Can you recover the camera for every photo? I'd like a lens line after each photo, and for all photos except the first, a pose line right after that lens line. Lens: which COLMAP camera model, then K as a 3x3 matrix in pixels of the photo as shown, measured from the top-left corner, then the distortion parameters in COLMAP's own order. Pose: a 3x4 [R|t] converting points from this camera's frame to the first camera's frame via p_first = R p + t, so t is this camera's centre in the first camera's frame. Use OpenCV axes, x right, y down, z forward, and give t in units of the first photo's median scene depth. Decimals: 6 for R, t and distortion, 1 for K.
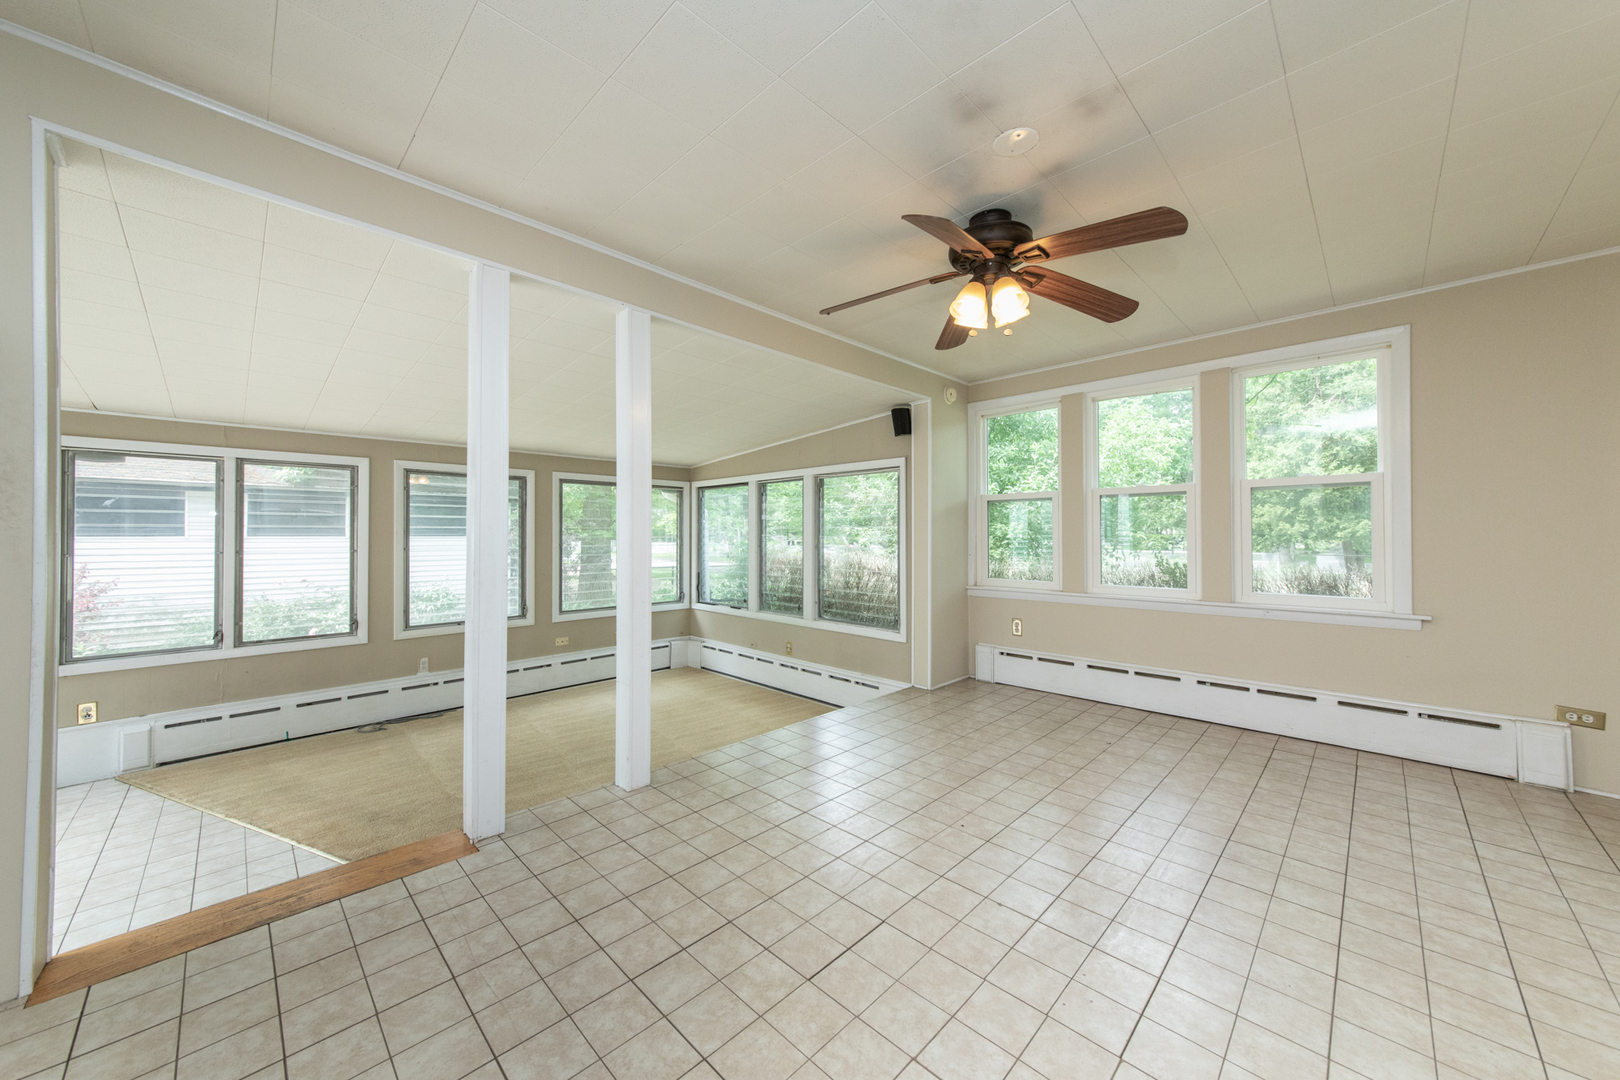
lens RADIAL K [[583.0, 0, 807.4], [0, 583.0, 524.9], [0, 0, 1]] dist [0.008069, 0.000466]
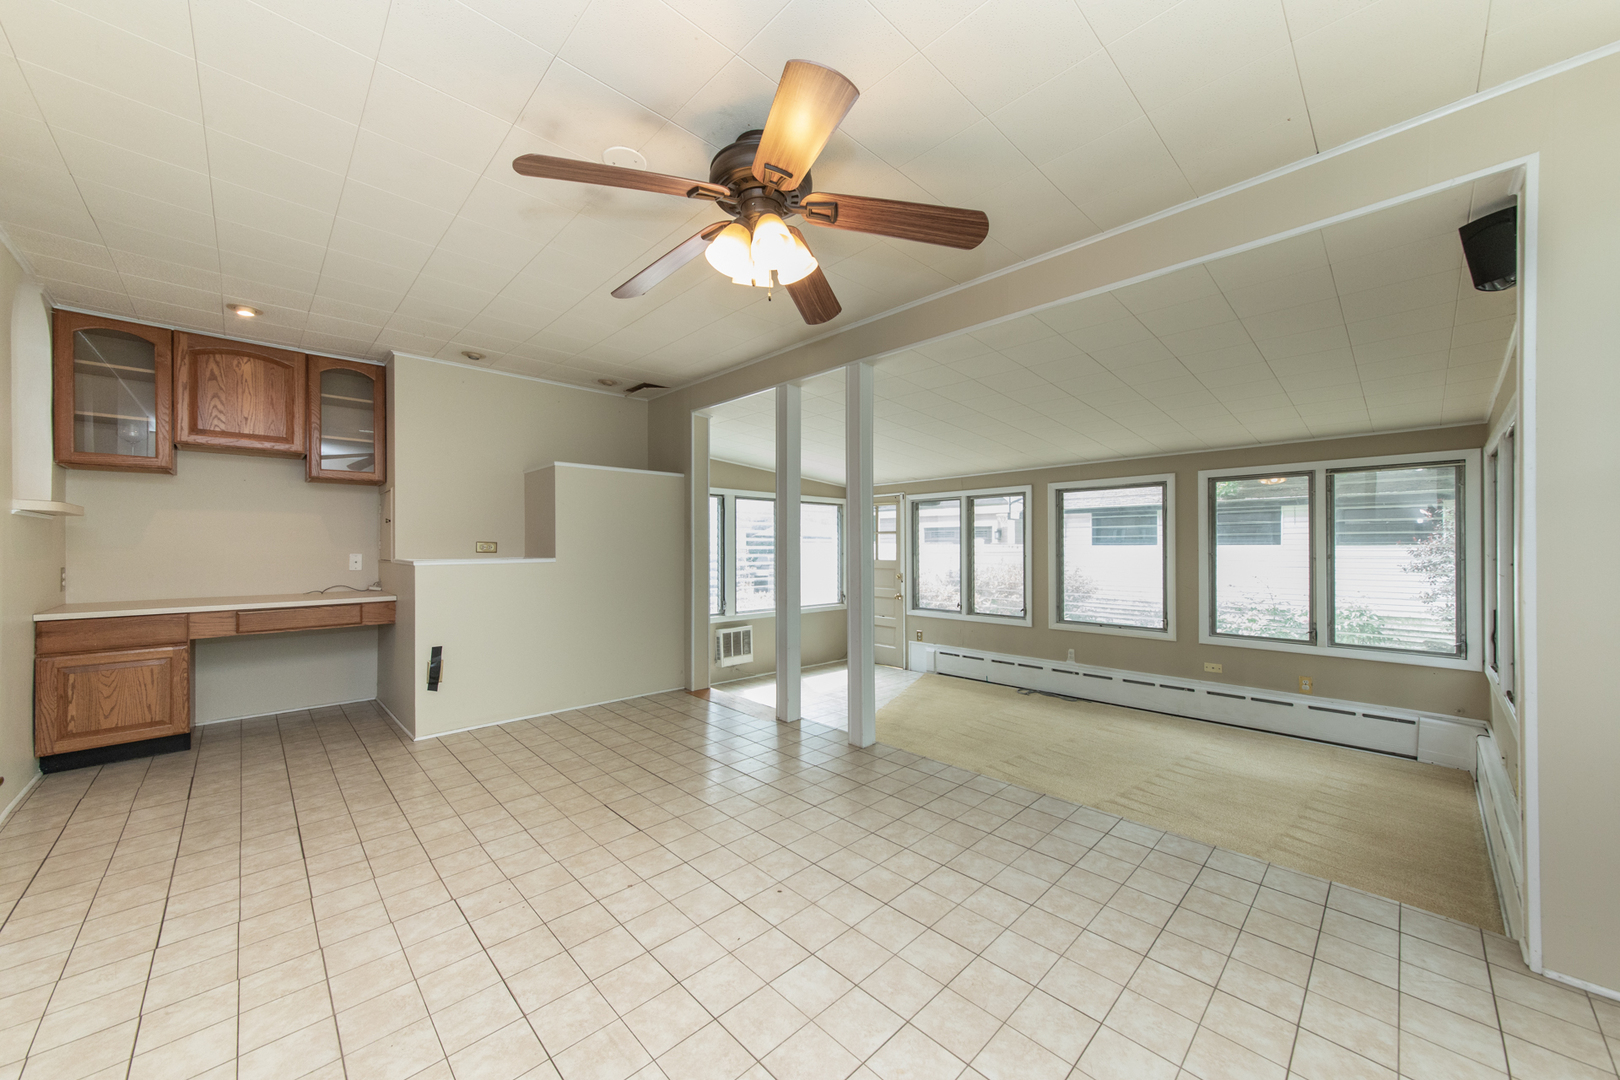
lens RADIAL K [[583.0, 0, 817.9], [0, 583.0, 553.4], [0, 0, 1]] dist [0.008069, 0.000466]
pose [[-0.016927, 0.013924, -0.999760, 0.359649], [0.024310, 0.999613, 0.013510, 0.005076], [0.999561, -0.024075, -0.017259, 0.352626]]
